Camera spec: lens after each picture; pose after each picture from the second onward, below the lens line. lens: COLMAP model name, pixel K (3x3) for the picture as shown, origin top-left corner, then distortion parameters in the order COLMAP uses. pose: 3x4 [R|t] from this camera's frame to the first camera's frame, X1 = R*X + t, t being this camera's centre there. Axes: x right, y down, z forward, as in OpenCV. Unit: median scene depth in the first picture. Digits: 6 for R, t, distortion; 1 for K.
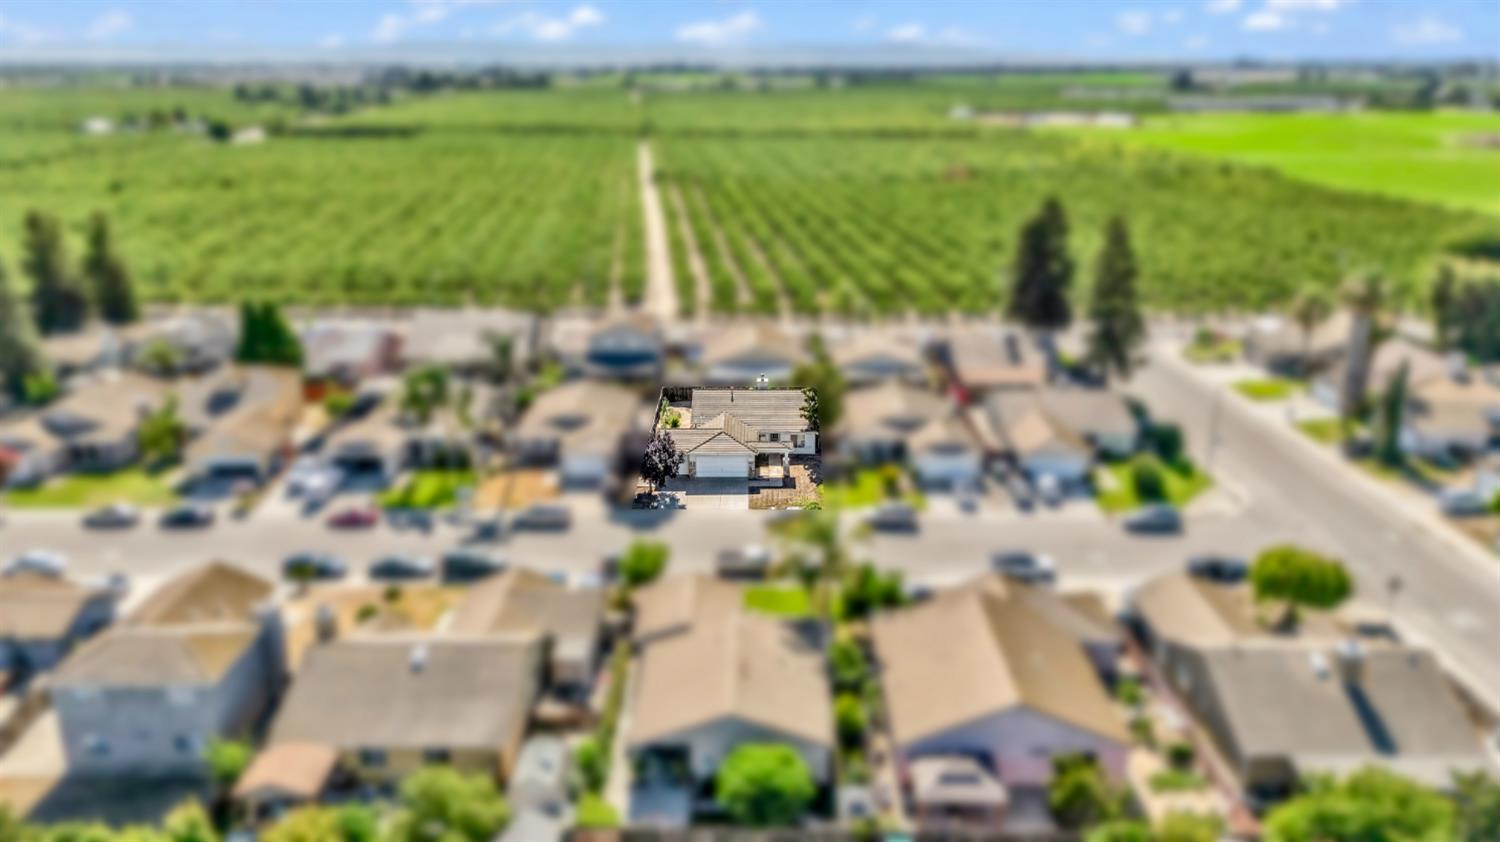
lens RADIAL K [[1093.1, 0, 755.1], [0, 1093.1, 397.3], [0, 0, 1]] dist [0.114662, -0.000606]
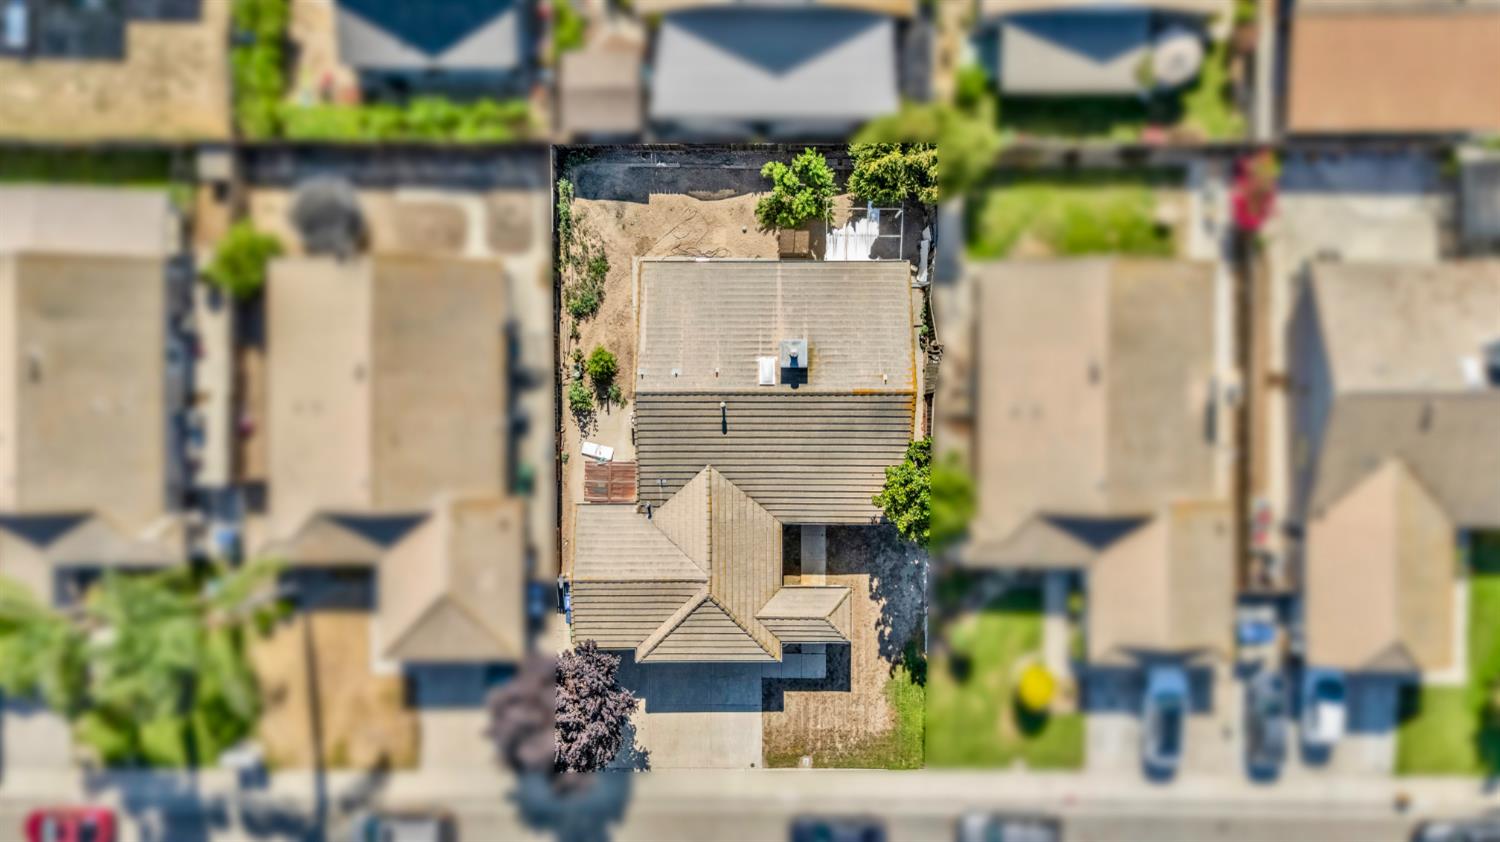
lens RADIAL K [[1093.1, 0, 755.1], [0, 1093.1, 397.3], [0, 0, 1]] dist [0.114662, -0.000606]
pose [[0.999999, 0.000773, 0.001199, -0.008924], [-0.001367, 0.277815, 0.960634, -0.422343], [0.000409, -0.960634, 0.277816, 0.878307]]
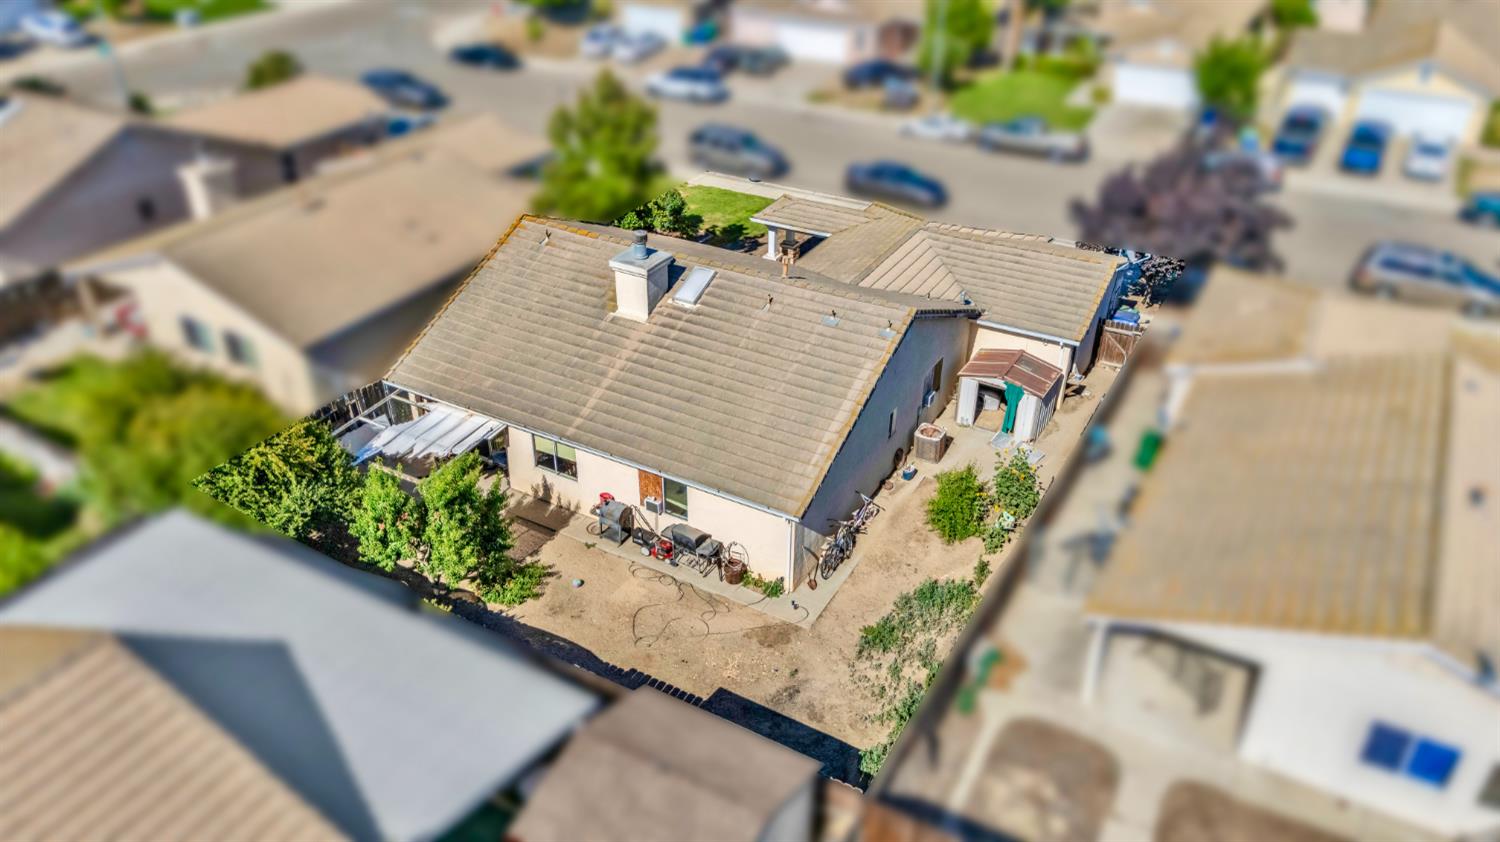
lens RADIAL K [[1093.1, 0, 755.1], [0, 1093.1, 397.3], [0, 0, 1]] dist [0.114662, -0.000606]
pose [[-0.867632, -0.257453, 0.425362, -0.137614], [0.142211, 0.691265, 0.708469, -0.165870], [-0.476435, 0.675182, -0.563151, 1.174784]]
